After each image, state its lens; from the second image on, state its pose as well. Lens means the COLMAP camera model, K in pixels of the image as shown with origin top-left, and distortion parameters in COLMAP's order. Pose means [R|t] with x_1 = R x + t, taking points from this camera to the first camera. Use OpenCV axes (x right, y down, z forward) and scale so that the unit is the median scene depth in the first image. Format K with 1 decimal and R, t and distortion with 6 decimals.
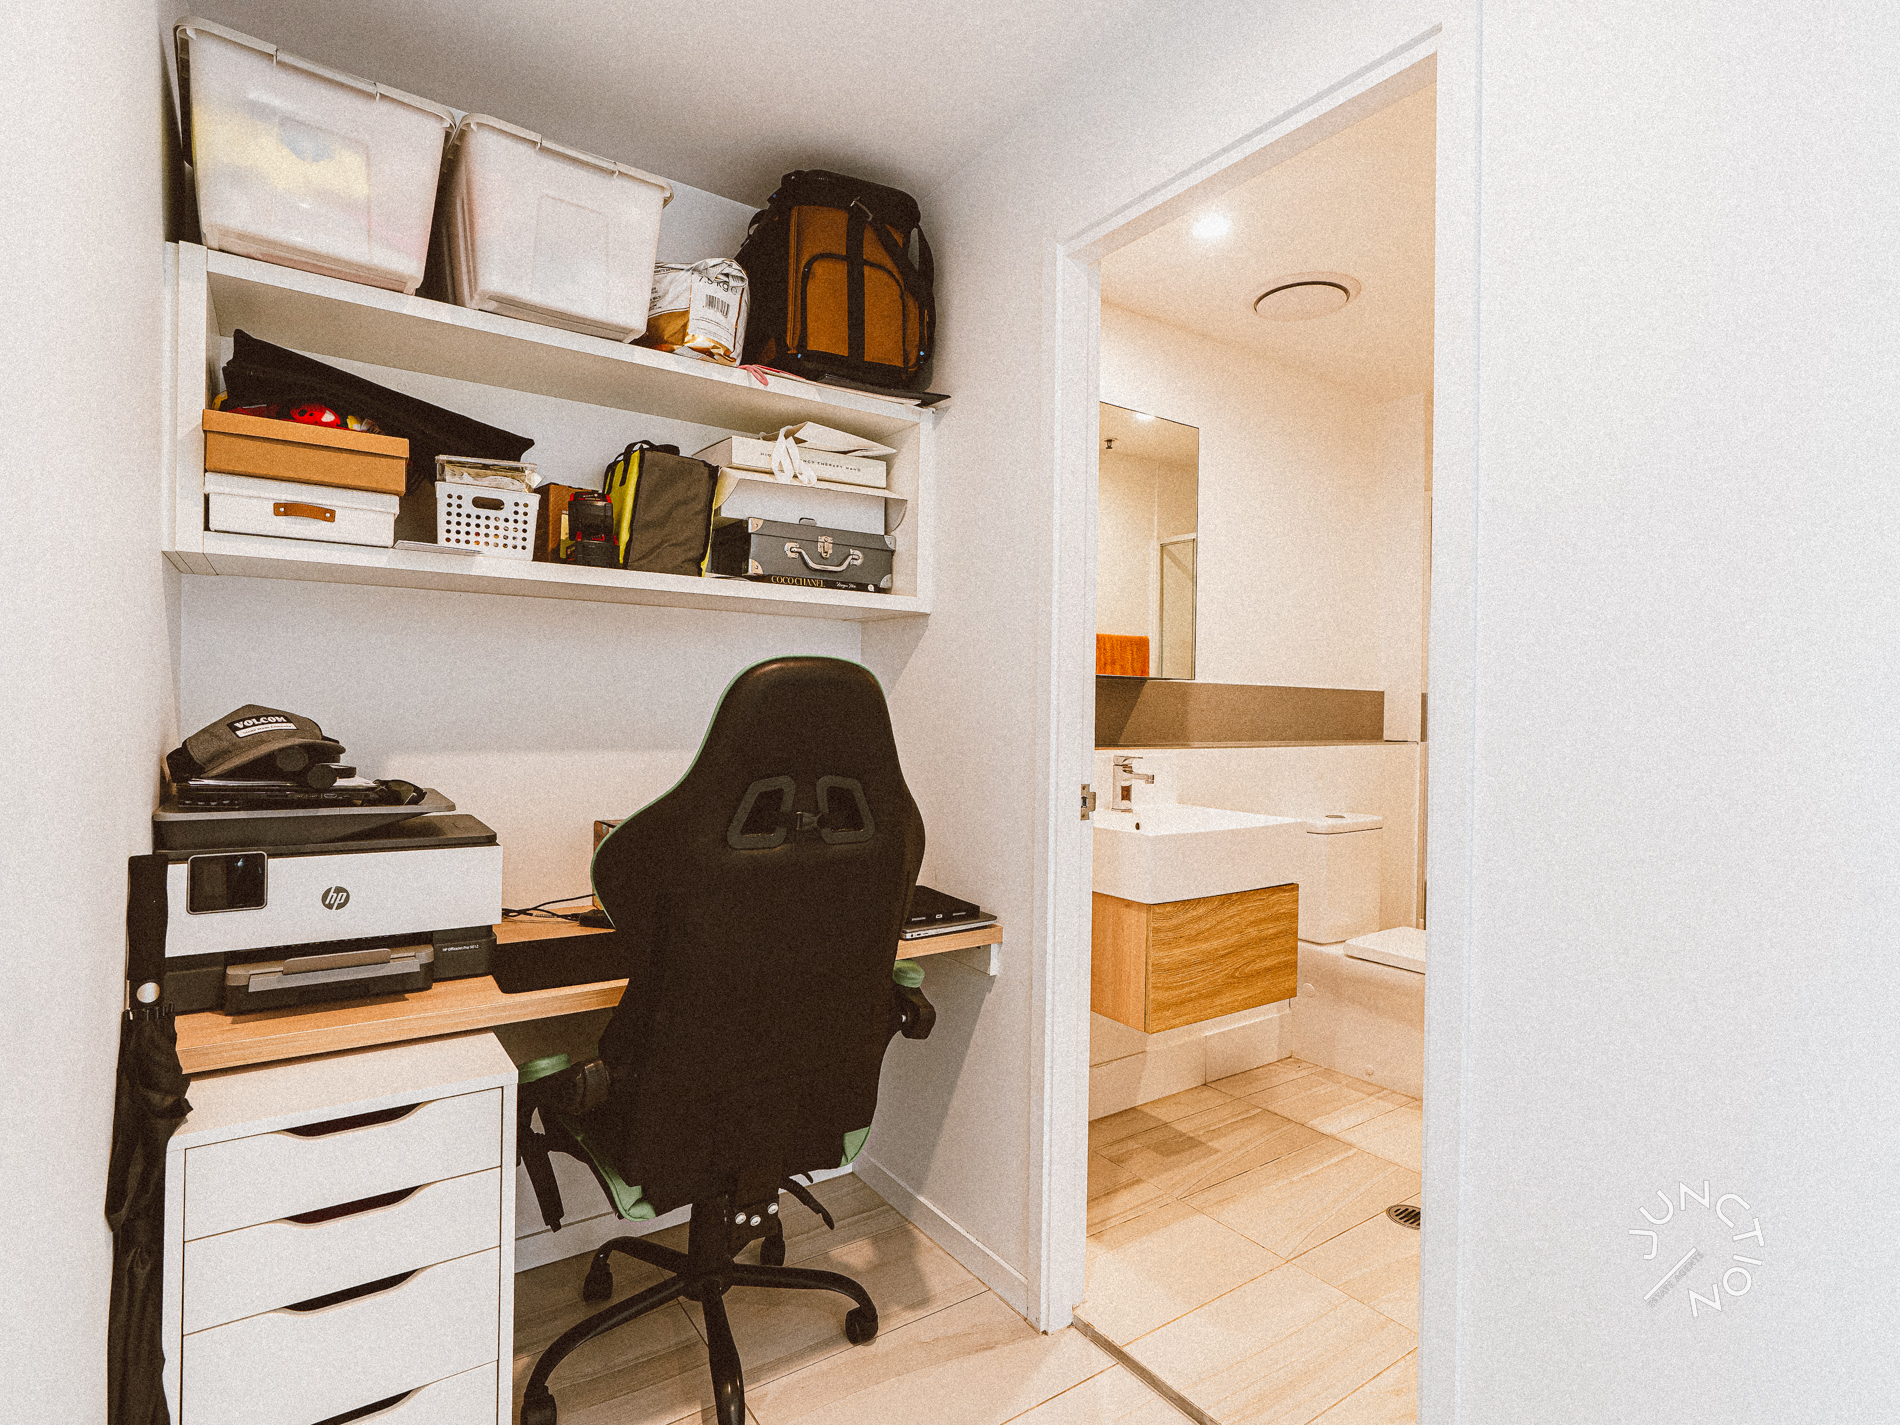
lens RADIAL K [[958.2, 0, 952.9], [0, 958.2, 712.0], [0, 0, 1]] dist [-0.005483, 0.000790]
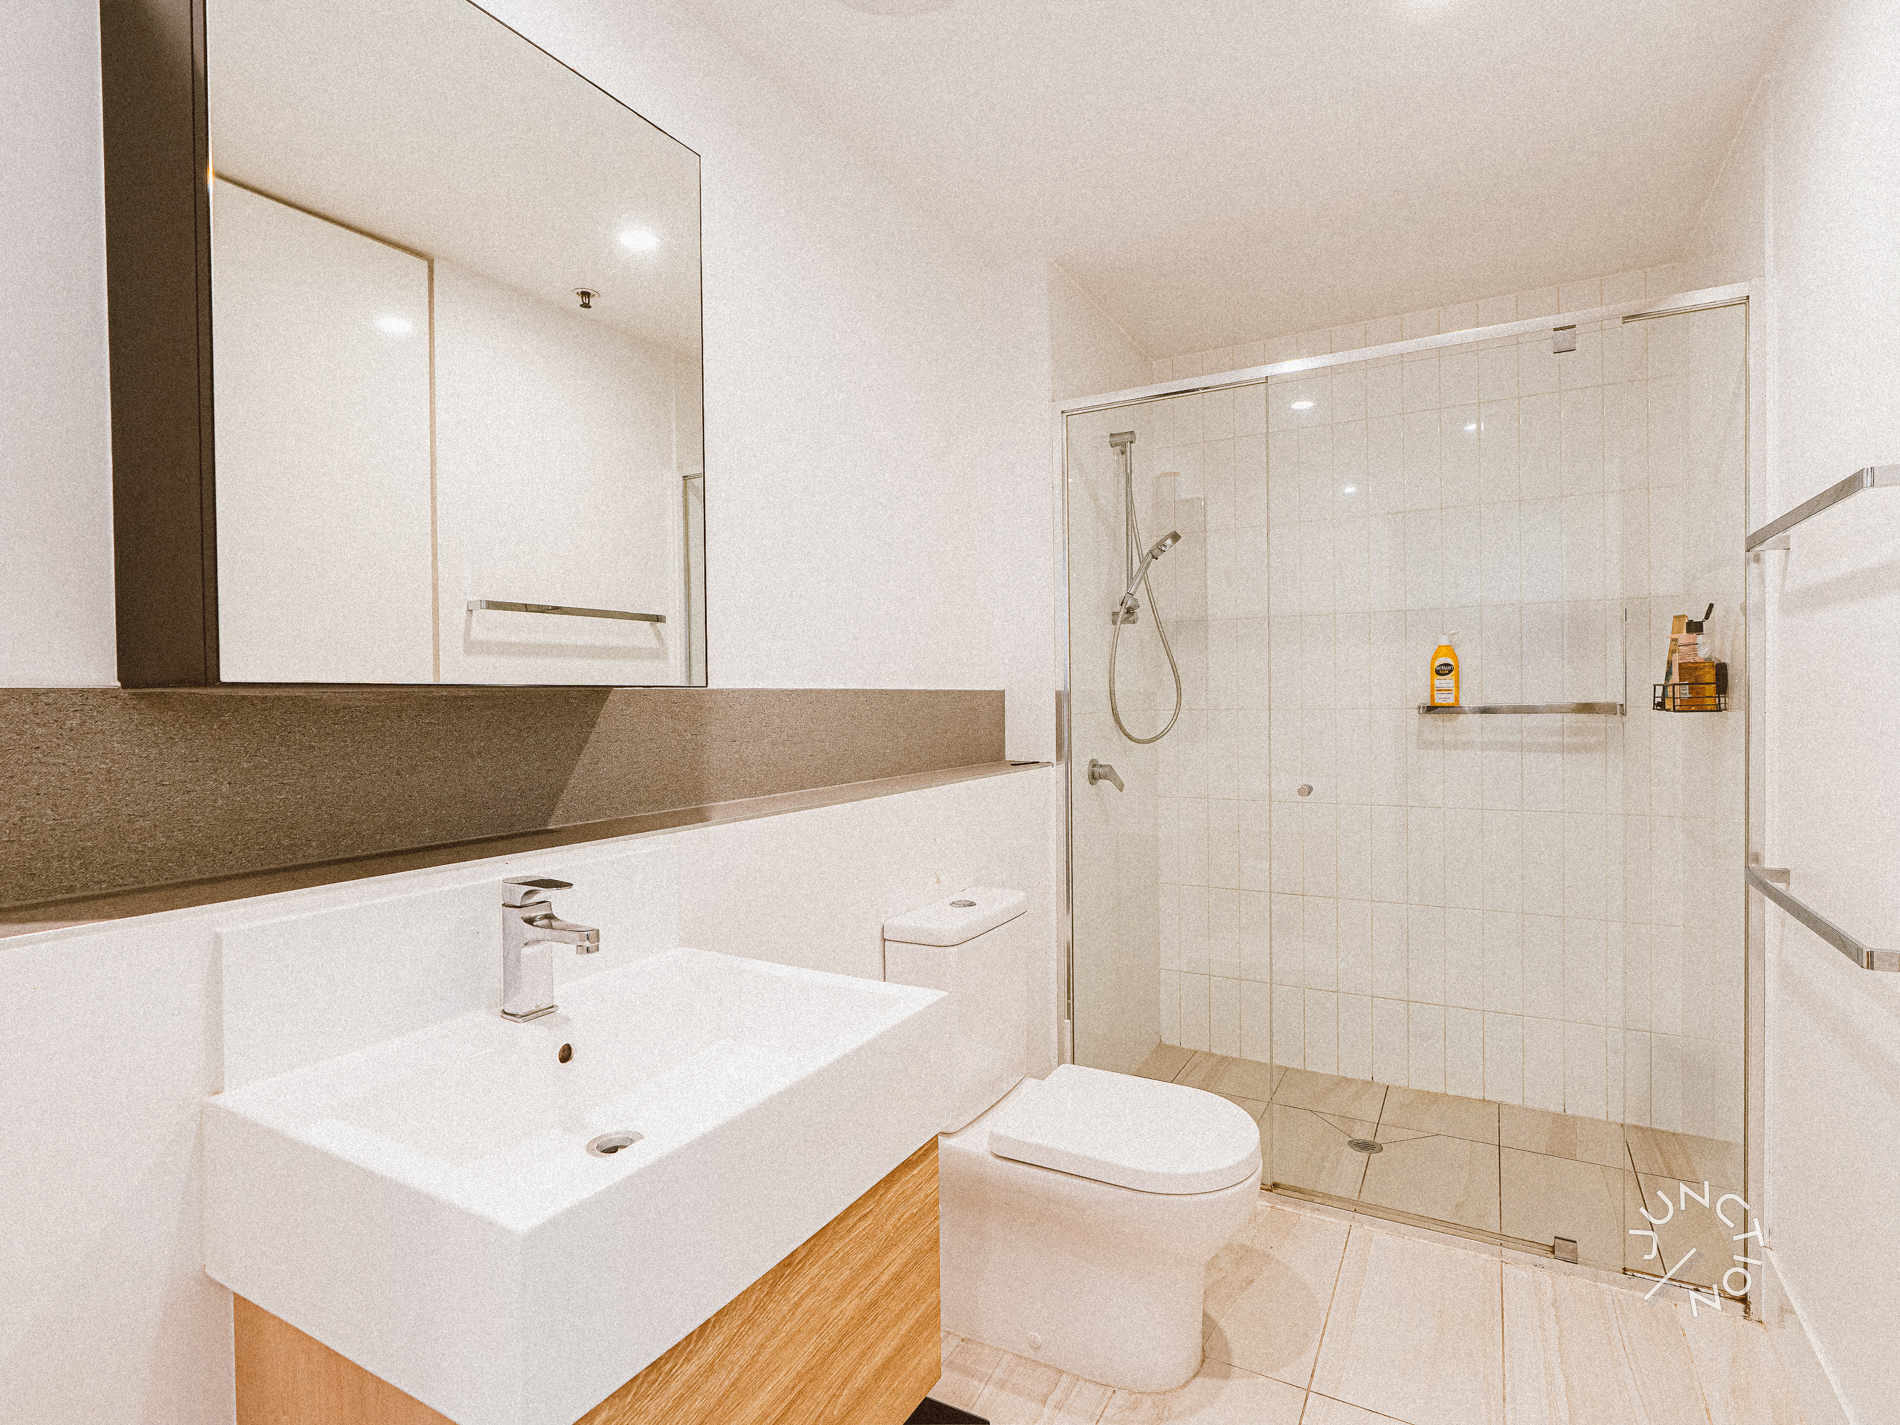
lens RADIAL K [[958.2, 0, 952.9], [0, 958.2, 712.0], [0, 0, 1]] dist [-0.005483, 0.000790]
pose [[0.902870, -0.033108, 0.428636, 0.133916], [0.029006, 0.999450, 0.016102, -0.021651], [-0.428933, -0.002105, 0.903334, 0.438236]]
